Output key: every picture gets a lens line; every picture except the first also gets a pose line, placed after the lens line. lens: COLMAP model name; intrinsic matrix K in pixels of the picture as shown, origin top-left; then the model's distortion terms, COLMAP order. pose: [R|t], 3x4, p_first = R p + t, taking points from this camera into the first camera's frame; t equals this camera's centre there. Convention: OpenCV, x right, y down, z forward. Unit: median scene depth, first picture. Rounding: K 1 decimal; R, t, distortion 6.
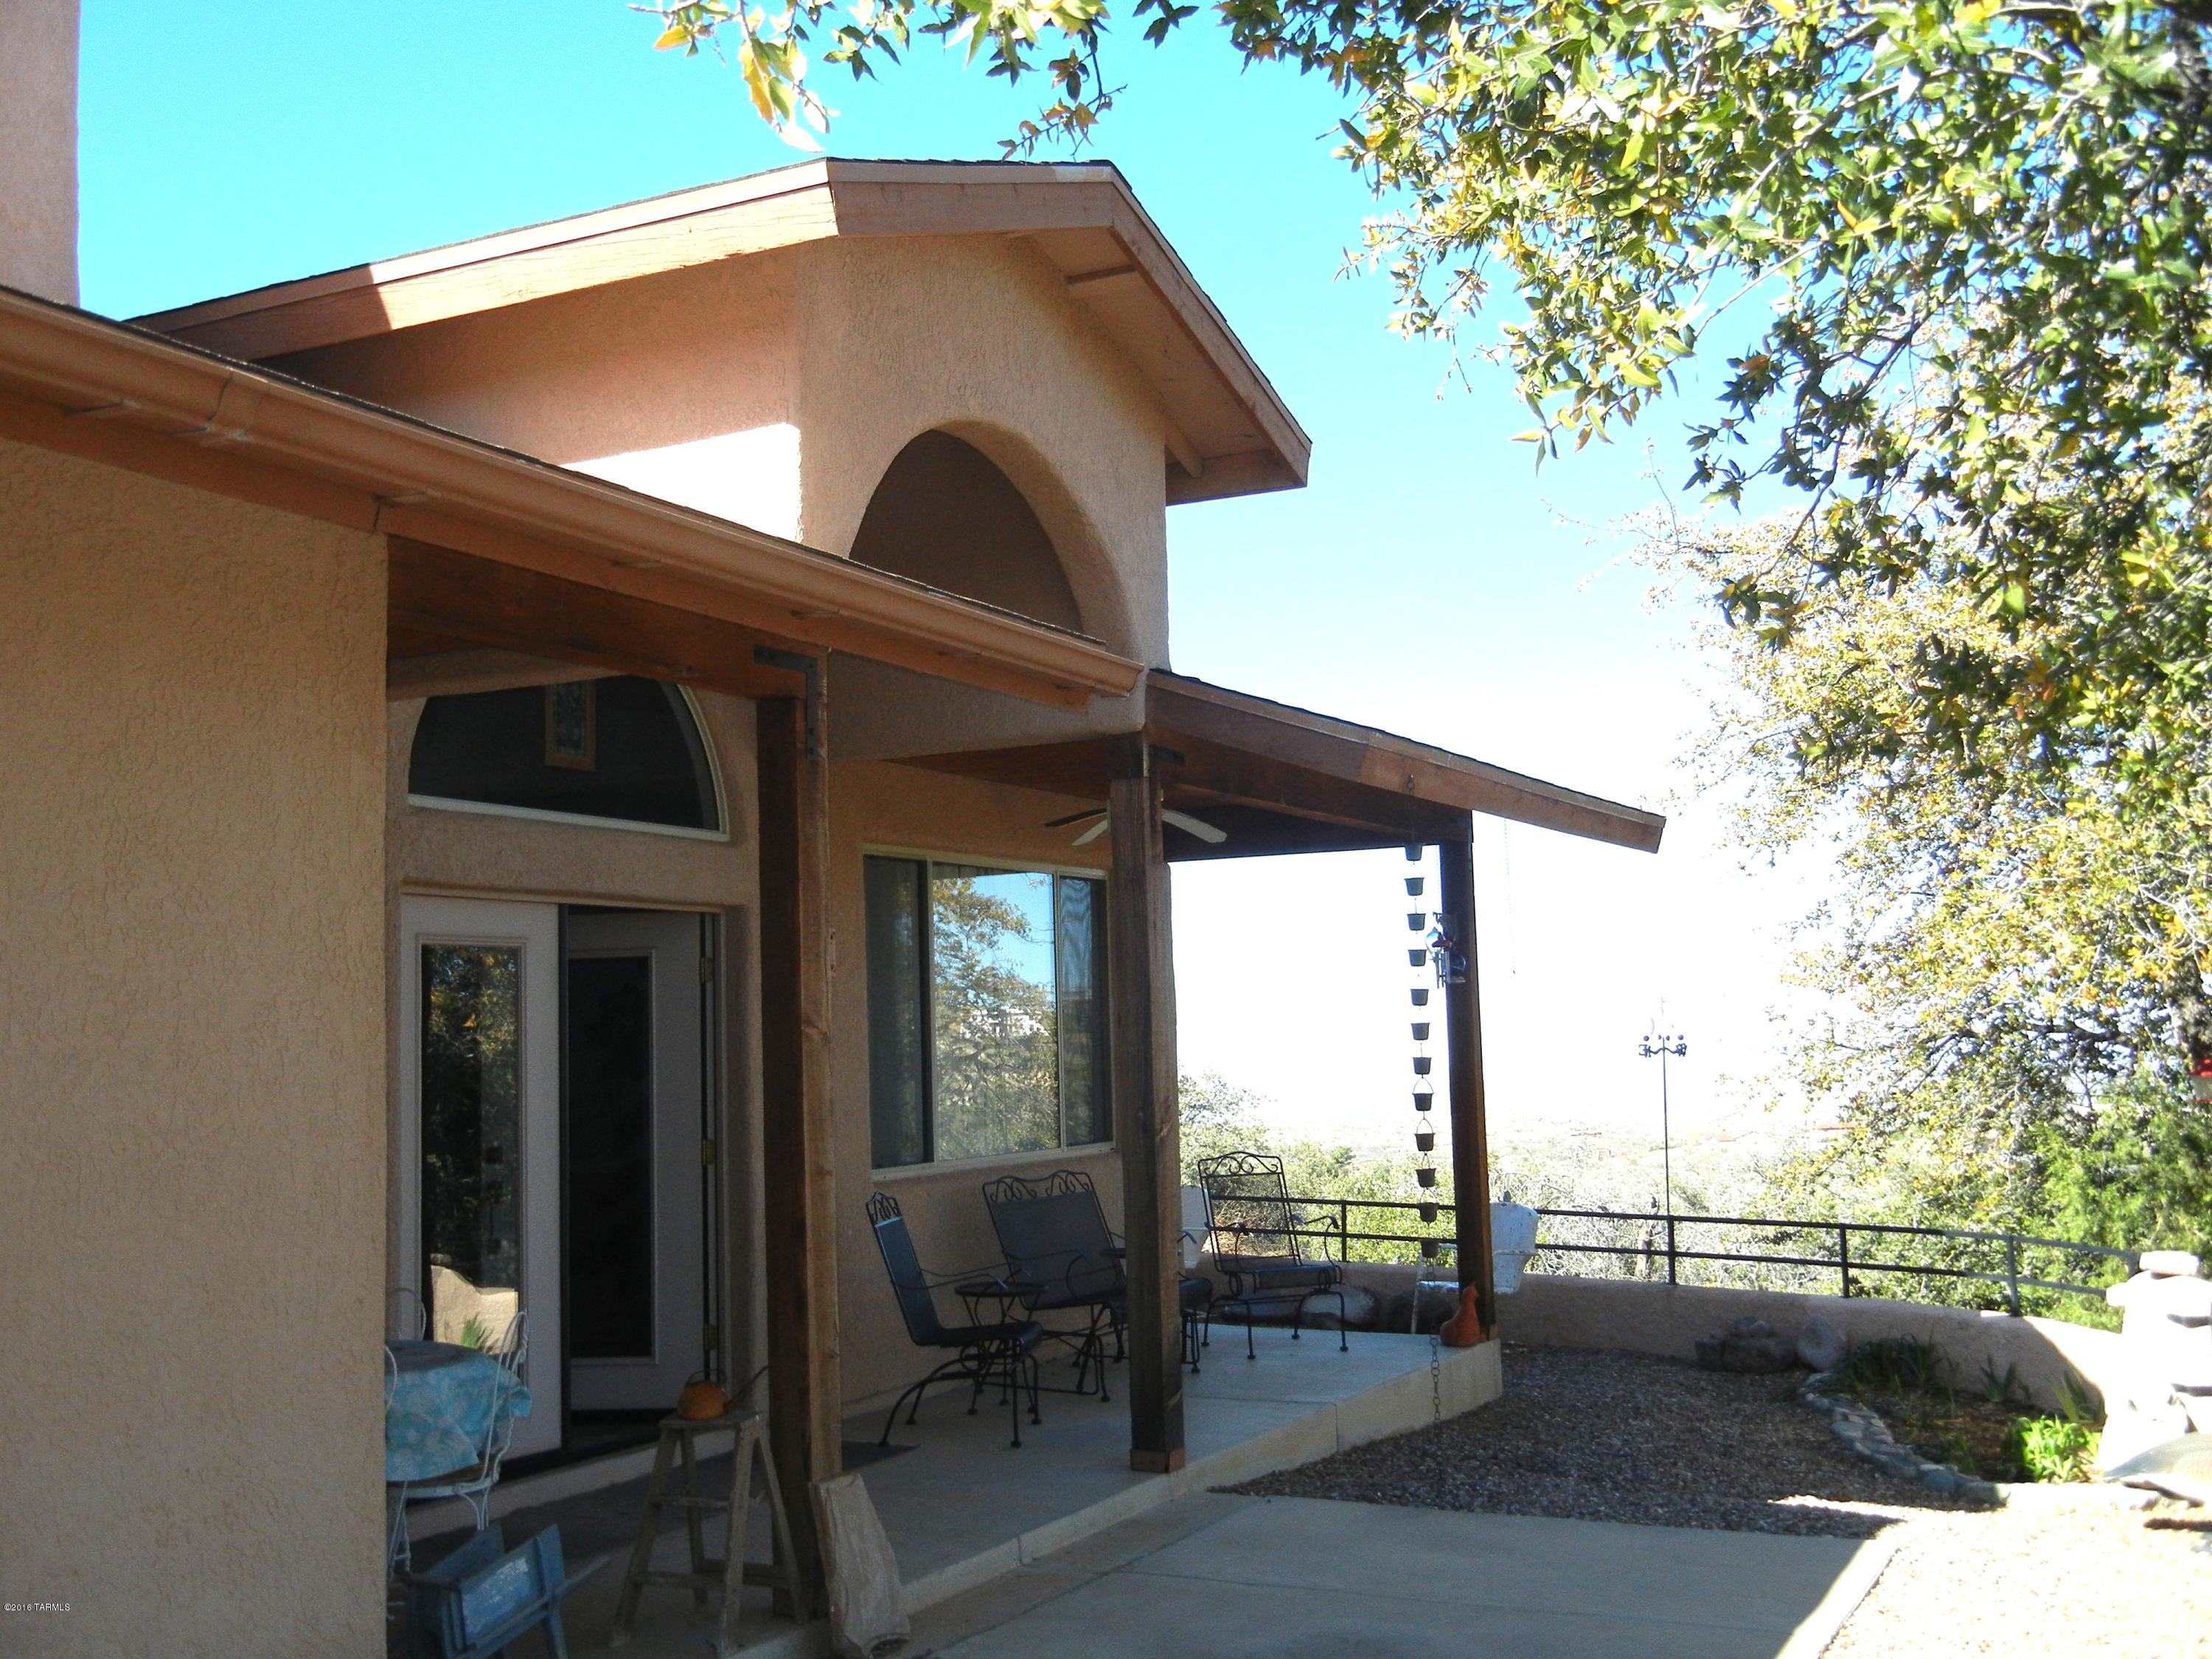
lens RADIAL K [[2235.7, 0, 1091.1], [0, 2235.7, 849.6], [0, 0, 1]] dist [0.013955, 0.000000]
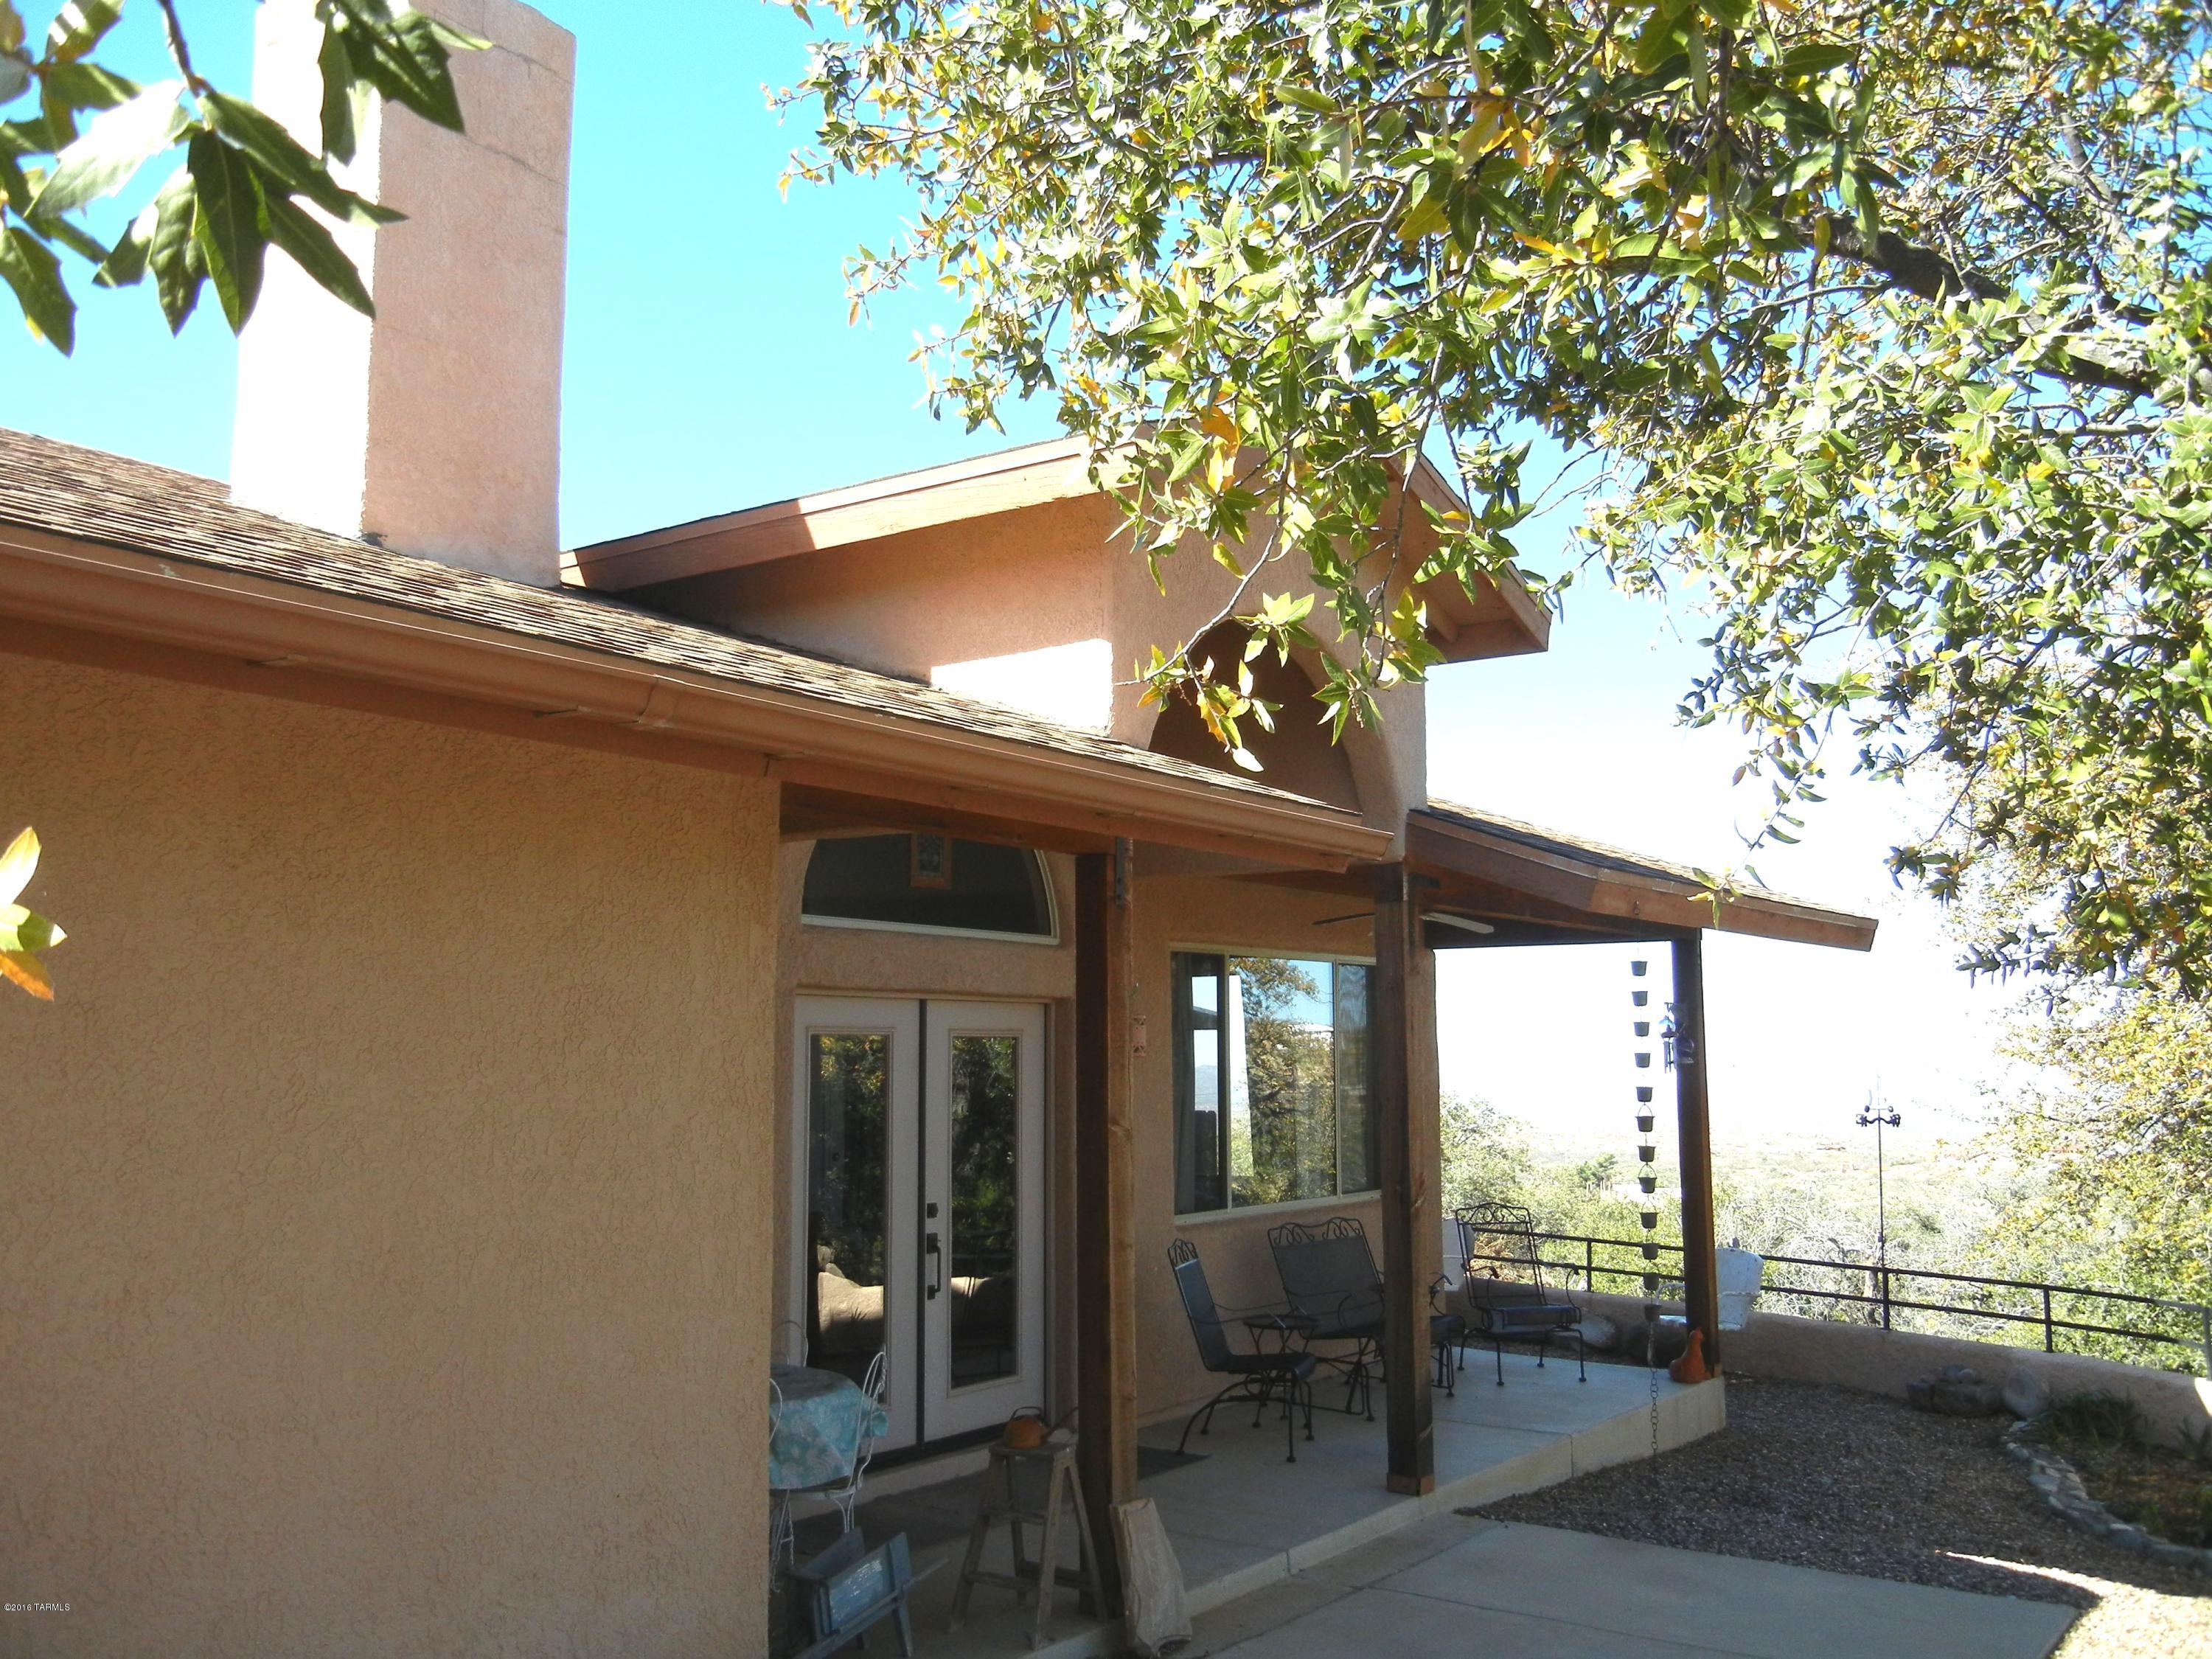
lens RADIAL K [[1903.1, 0, 1083.8], [0, 1903.1, 850.1], [0, 0, 1]] dist [0.000358, 0.011337]
pose [[0.987726, 0.007571, -0.156014, 0.014583], [-0.010594, 0.999772, -0.018552, -0.041907], [0.155838, 0.019977, 0.987581, -0.021427]]
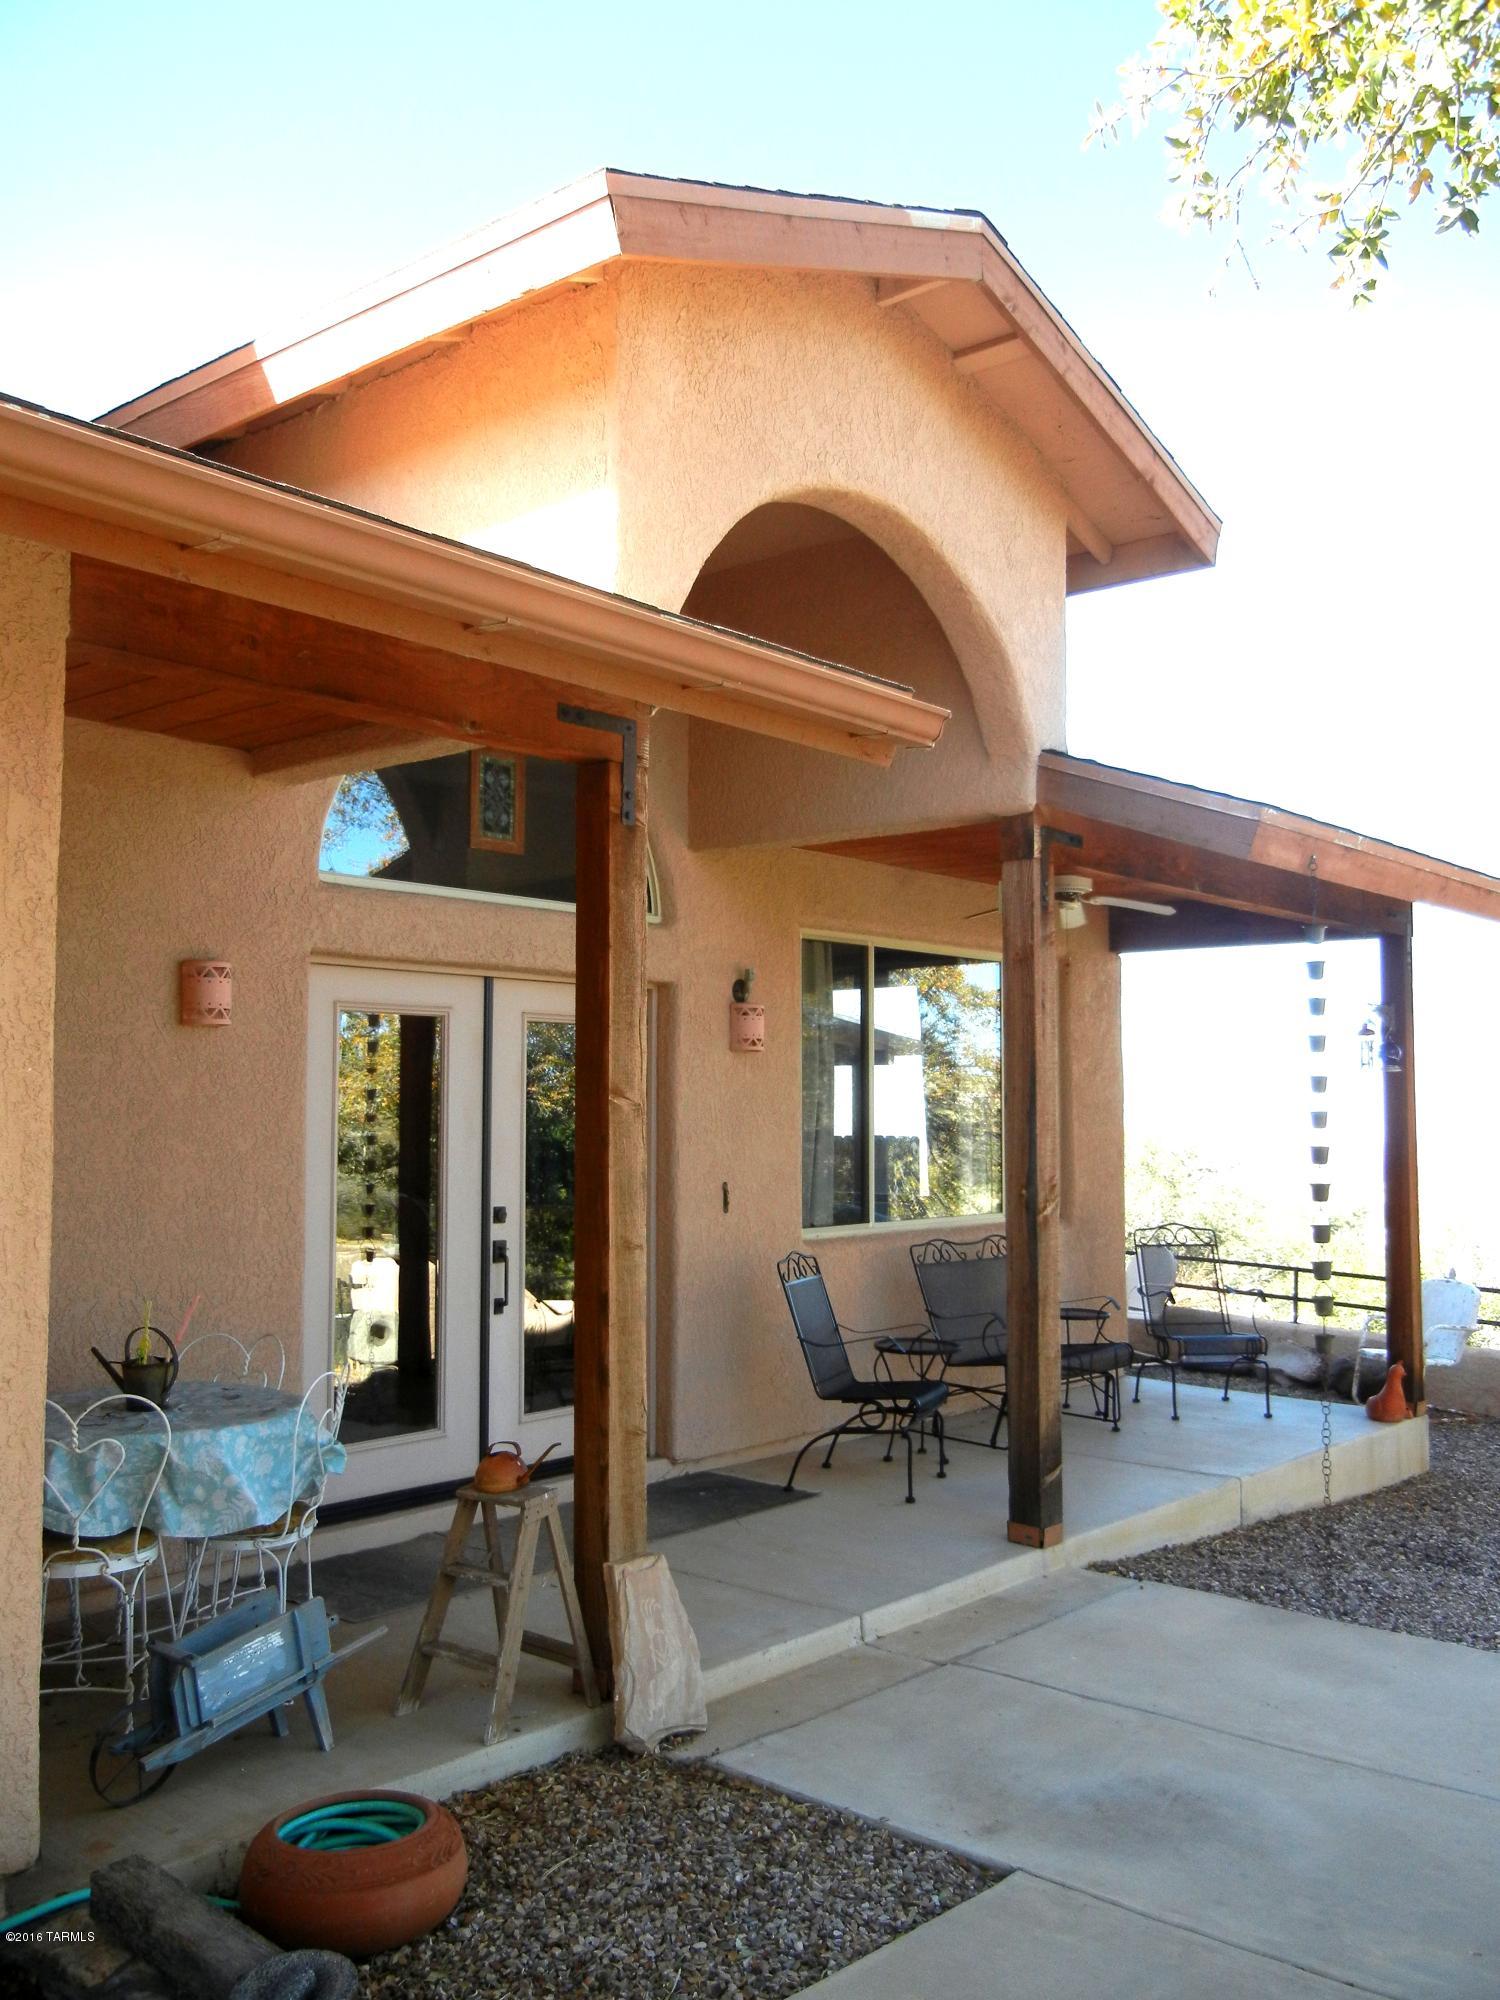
lens RADIAL K [[1720.7, 0, 740.4], [0, 1720.7, 1008.7], [0, 0, 1]] dist [0.000358, 0.011337]
pose [[0.972508, 0.016212, -0.232306, 0.082242], [-0.009367, 0.999490, 0.030537, 0.013901], [0.232683, -0.027522, 0.972163, 0.233426]]
